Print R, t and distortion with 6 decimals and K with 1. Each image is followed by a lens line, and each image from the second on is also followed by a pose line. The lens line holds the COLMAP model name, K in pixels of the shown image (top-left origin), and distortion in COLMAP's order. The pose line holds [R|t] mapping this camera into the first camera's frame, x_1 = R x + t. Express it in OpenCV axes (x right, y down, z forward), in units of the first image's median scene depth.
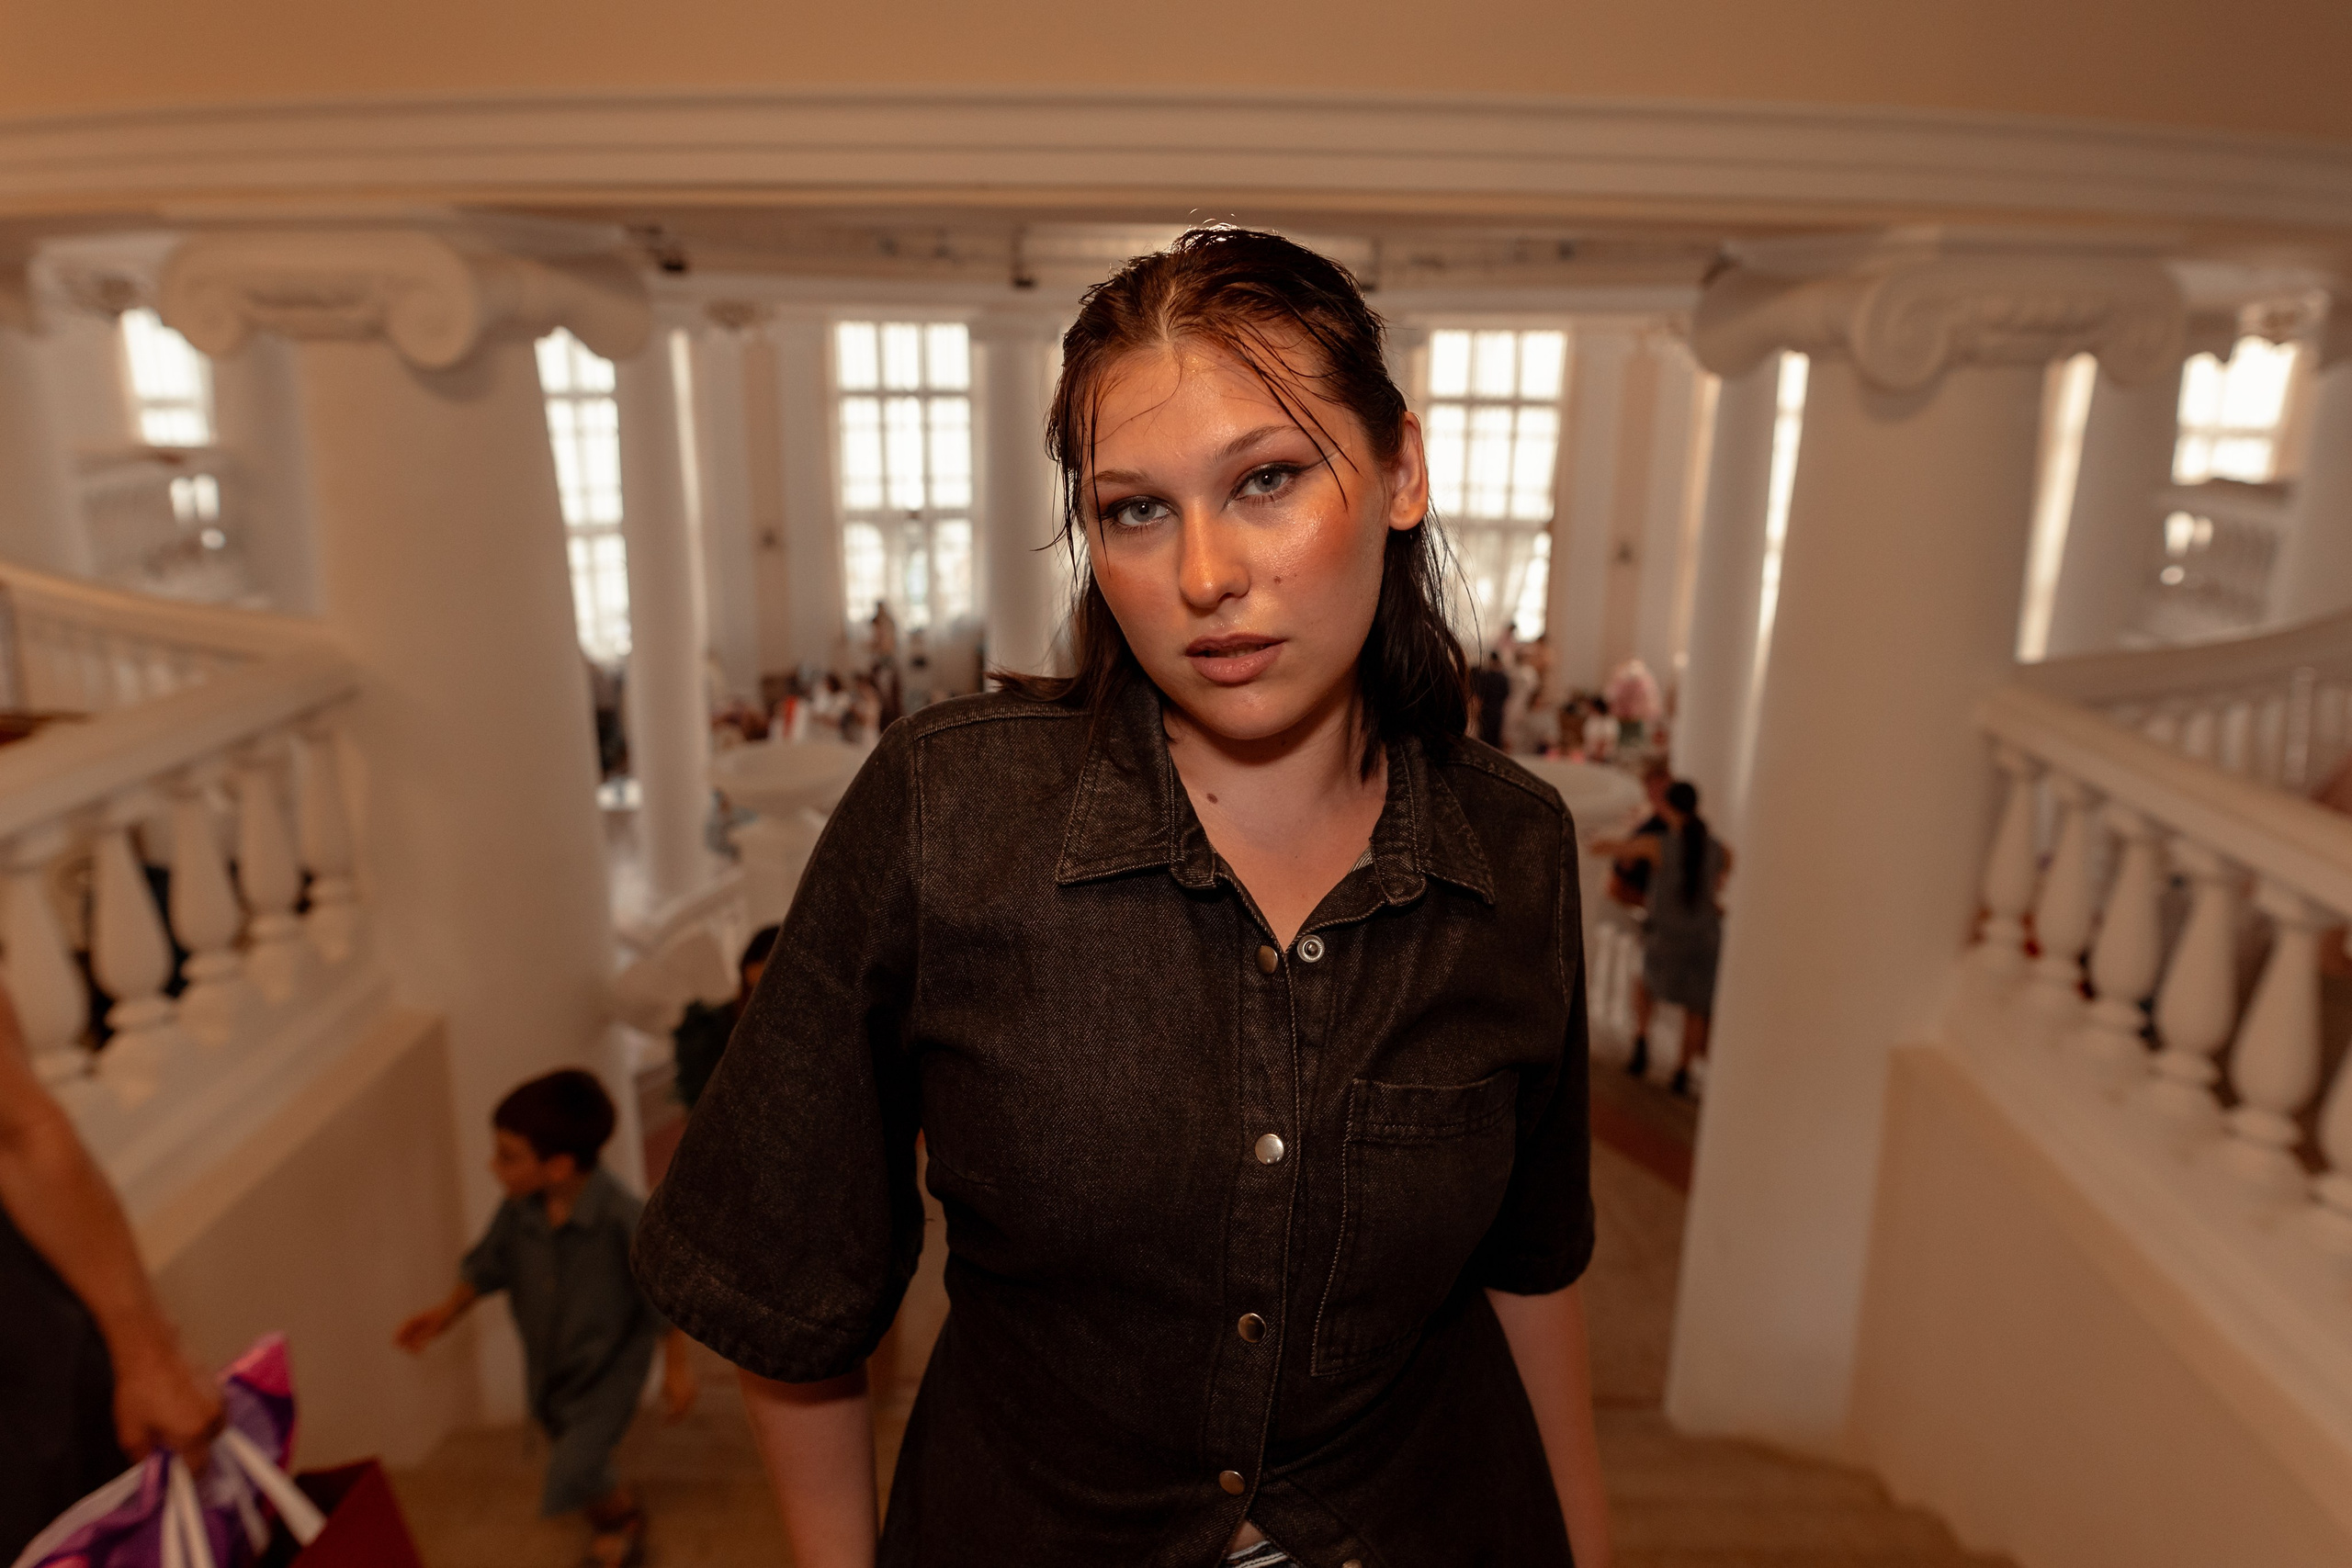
lens RADIAL K [[2626.9, 0, 1175.8], [0, 2626.9, 786.5], [0, 0, 1]] dist [0.051170, 0.000000]
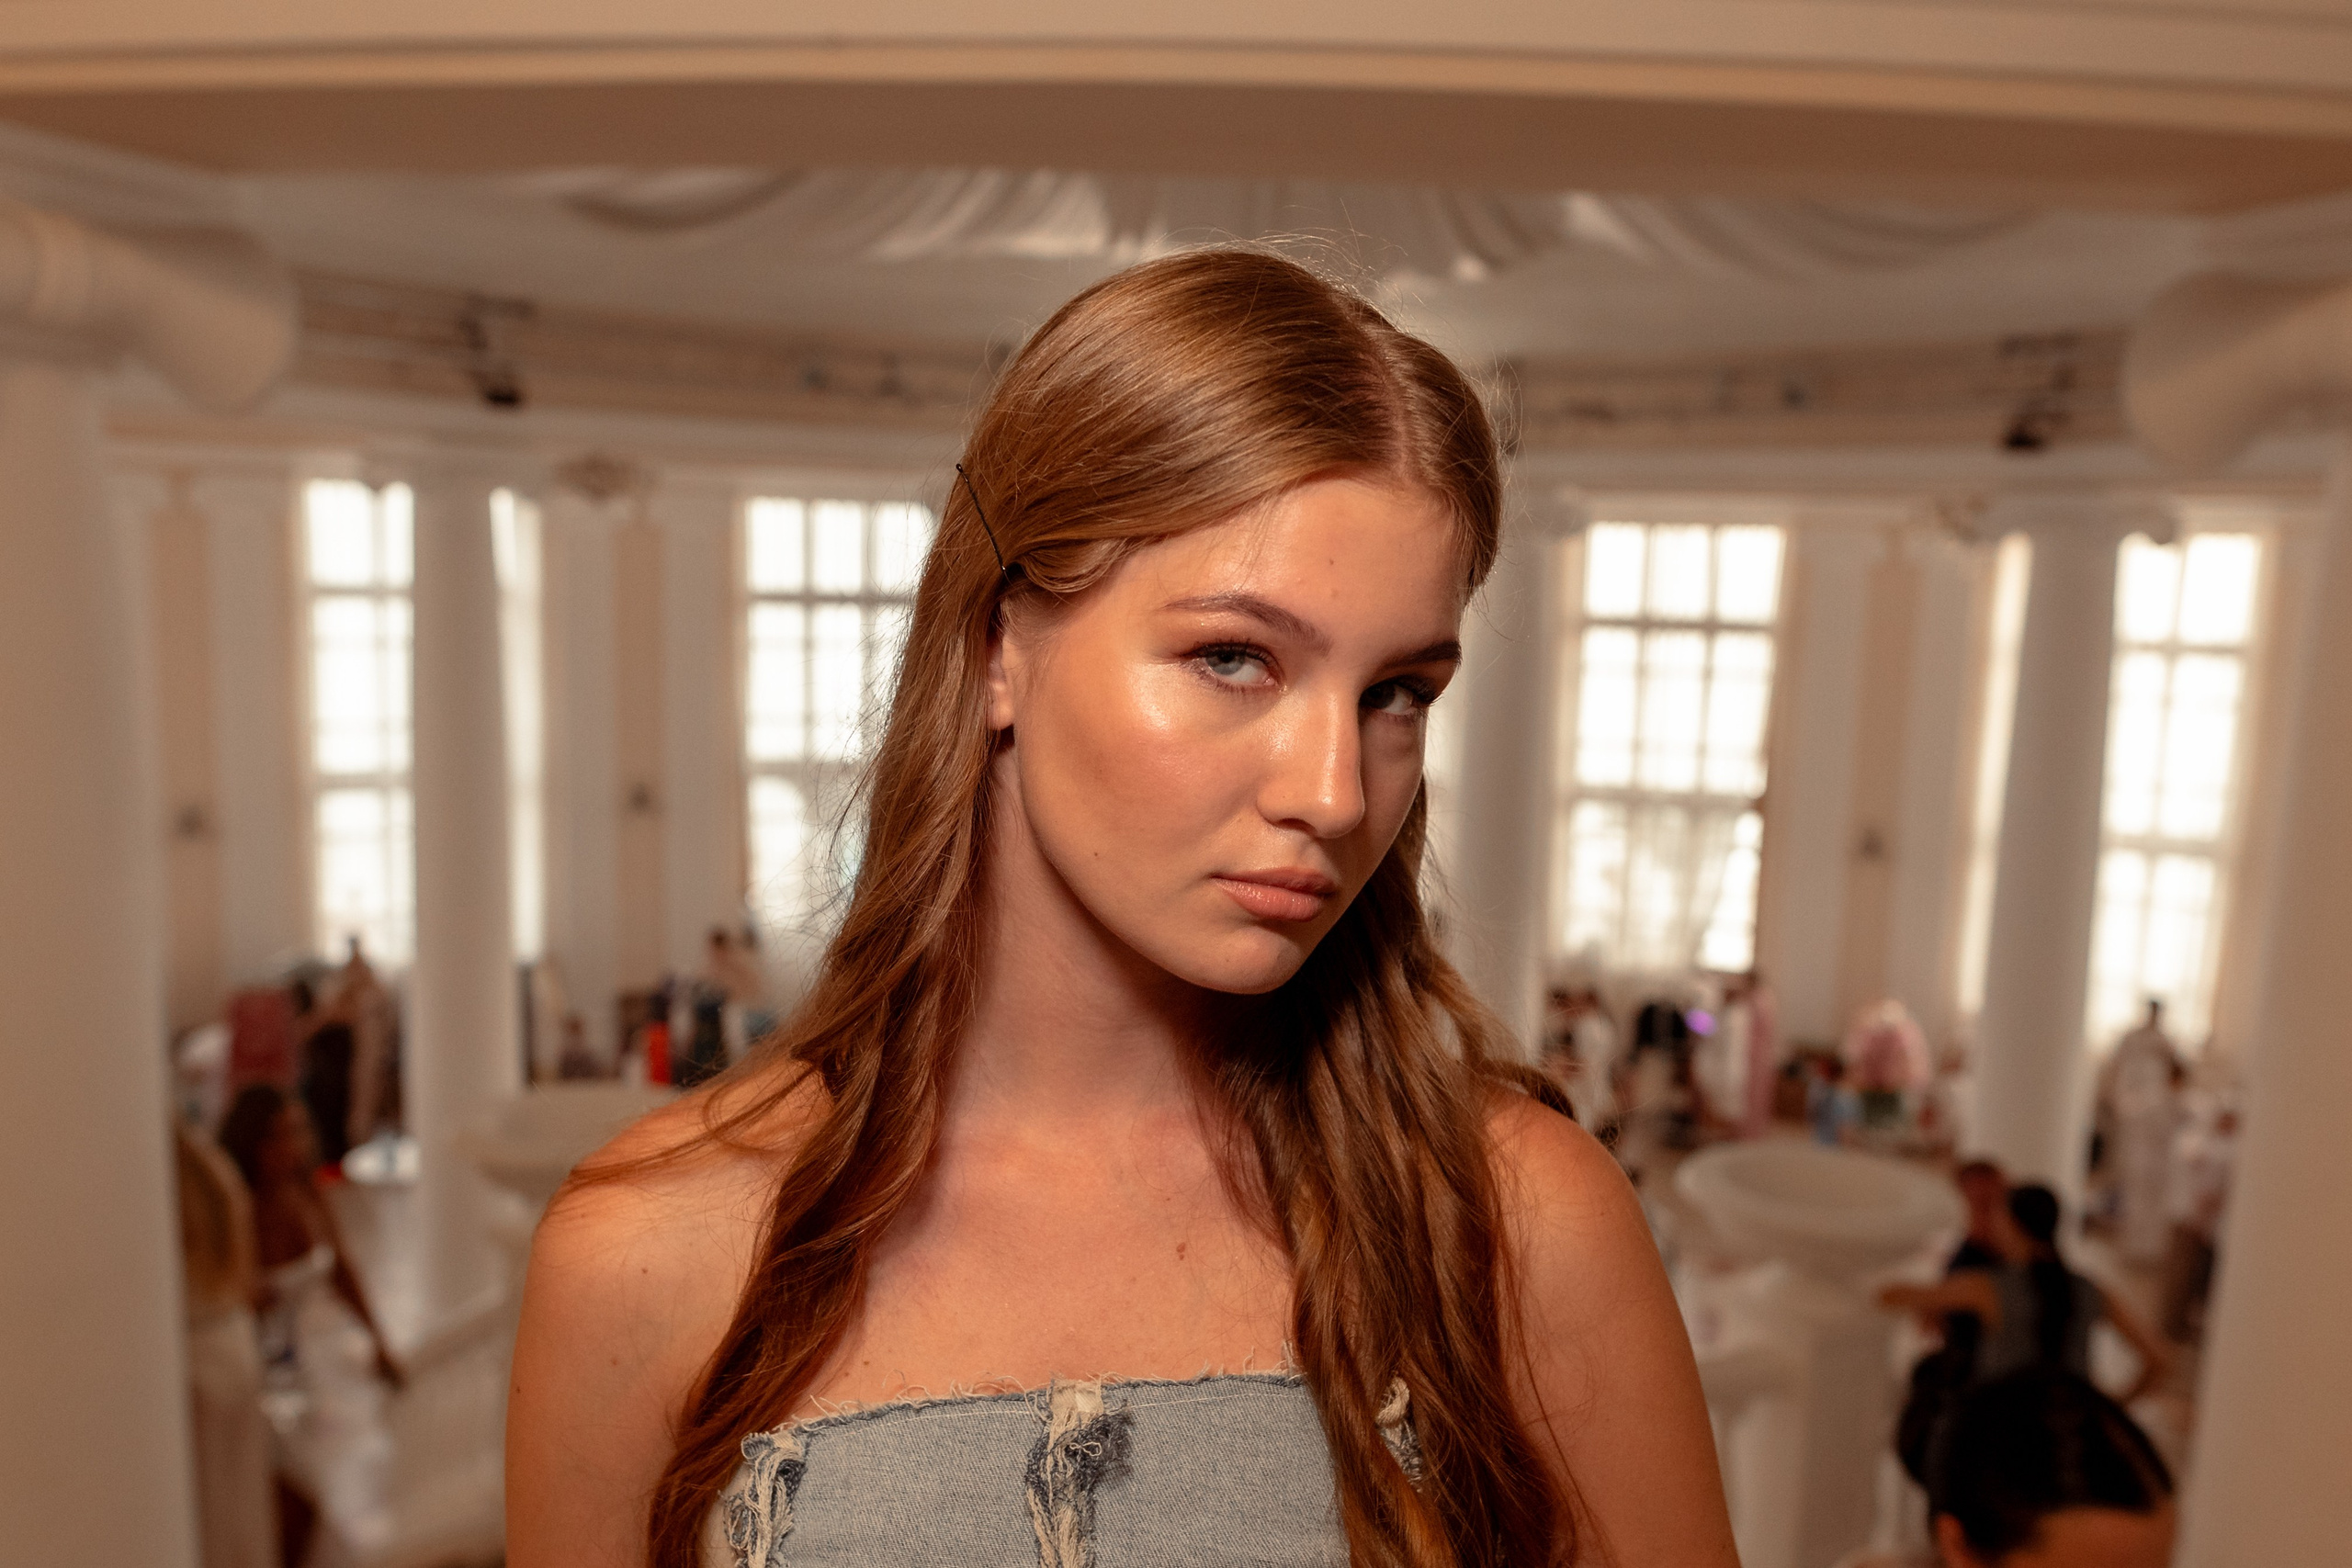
lens RADIAL K [[2626.9, 0, 1172.7], [0, 2626.9, 780.2], [0, 0, 1]] dist [0.051170, 0.000000]
pose [[0.999146, 0.021358, -0.035367, 0.012343], [-0.026359, 0.988699, -0.147582, 0.001033], [0.031816, 0.148388, 0.988417, 0.312105]]
